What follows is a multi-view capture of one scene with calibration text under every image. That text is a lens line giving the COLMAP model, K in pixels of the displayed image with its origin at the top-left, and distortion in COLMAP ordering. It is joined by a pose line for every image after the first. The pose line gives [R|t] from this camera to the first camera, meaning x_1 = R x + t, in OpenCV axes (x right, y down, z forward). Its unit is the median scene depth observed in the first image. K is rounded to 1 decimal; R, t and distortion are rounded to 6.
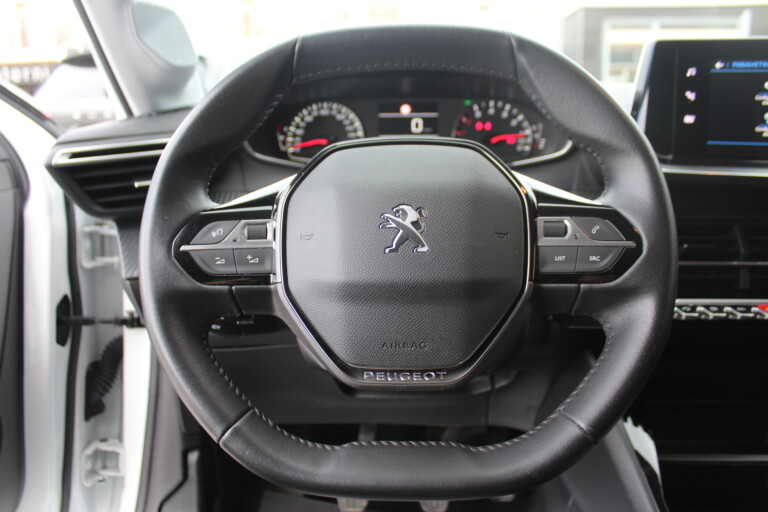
lens RADIAL K [[643.9, 0, 383.0], [0, 643.9, 259.8], [0, 0, 1]] dist [-0.165081, 0.140213]
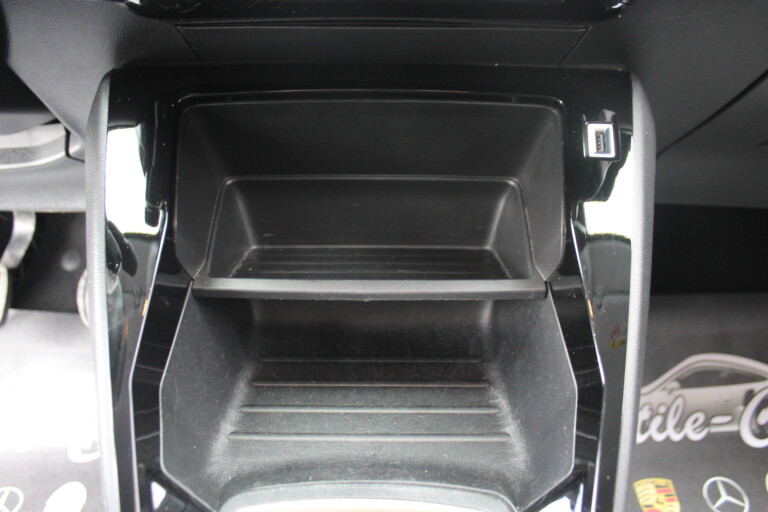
lens RADIAL K [[643.9, 0, 380.9], [0, 643.9, 255.6], [0, 0, 1]] dist [-0.165081, 0.140213]
pose [[0.998710, -0.012926, 0.049097, 0.559699], [-0.004981, 0.937432, 0.348133, 0.109301], [-0.050525, -0.347929, 0.936158, 0.512203]]
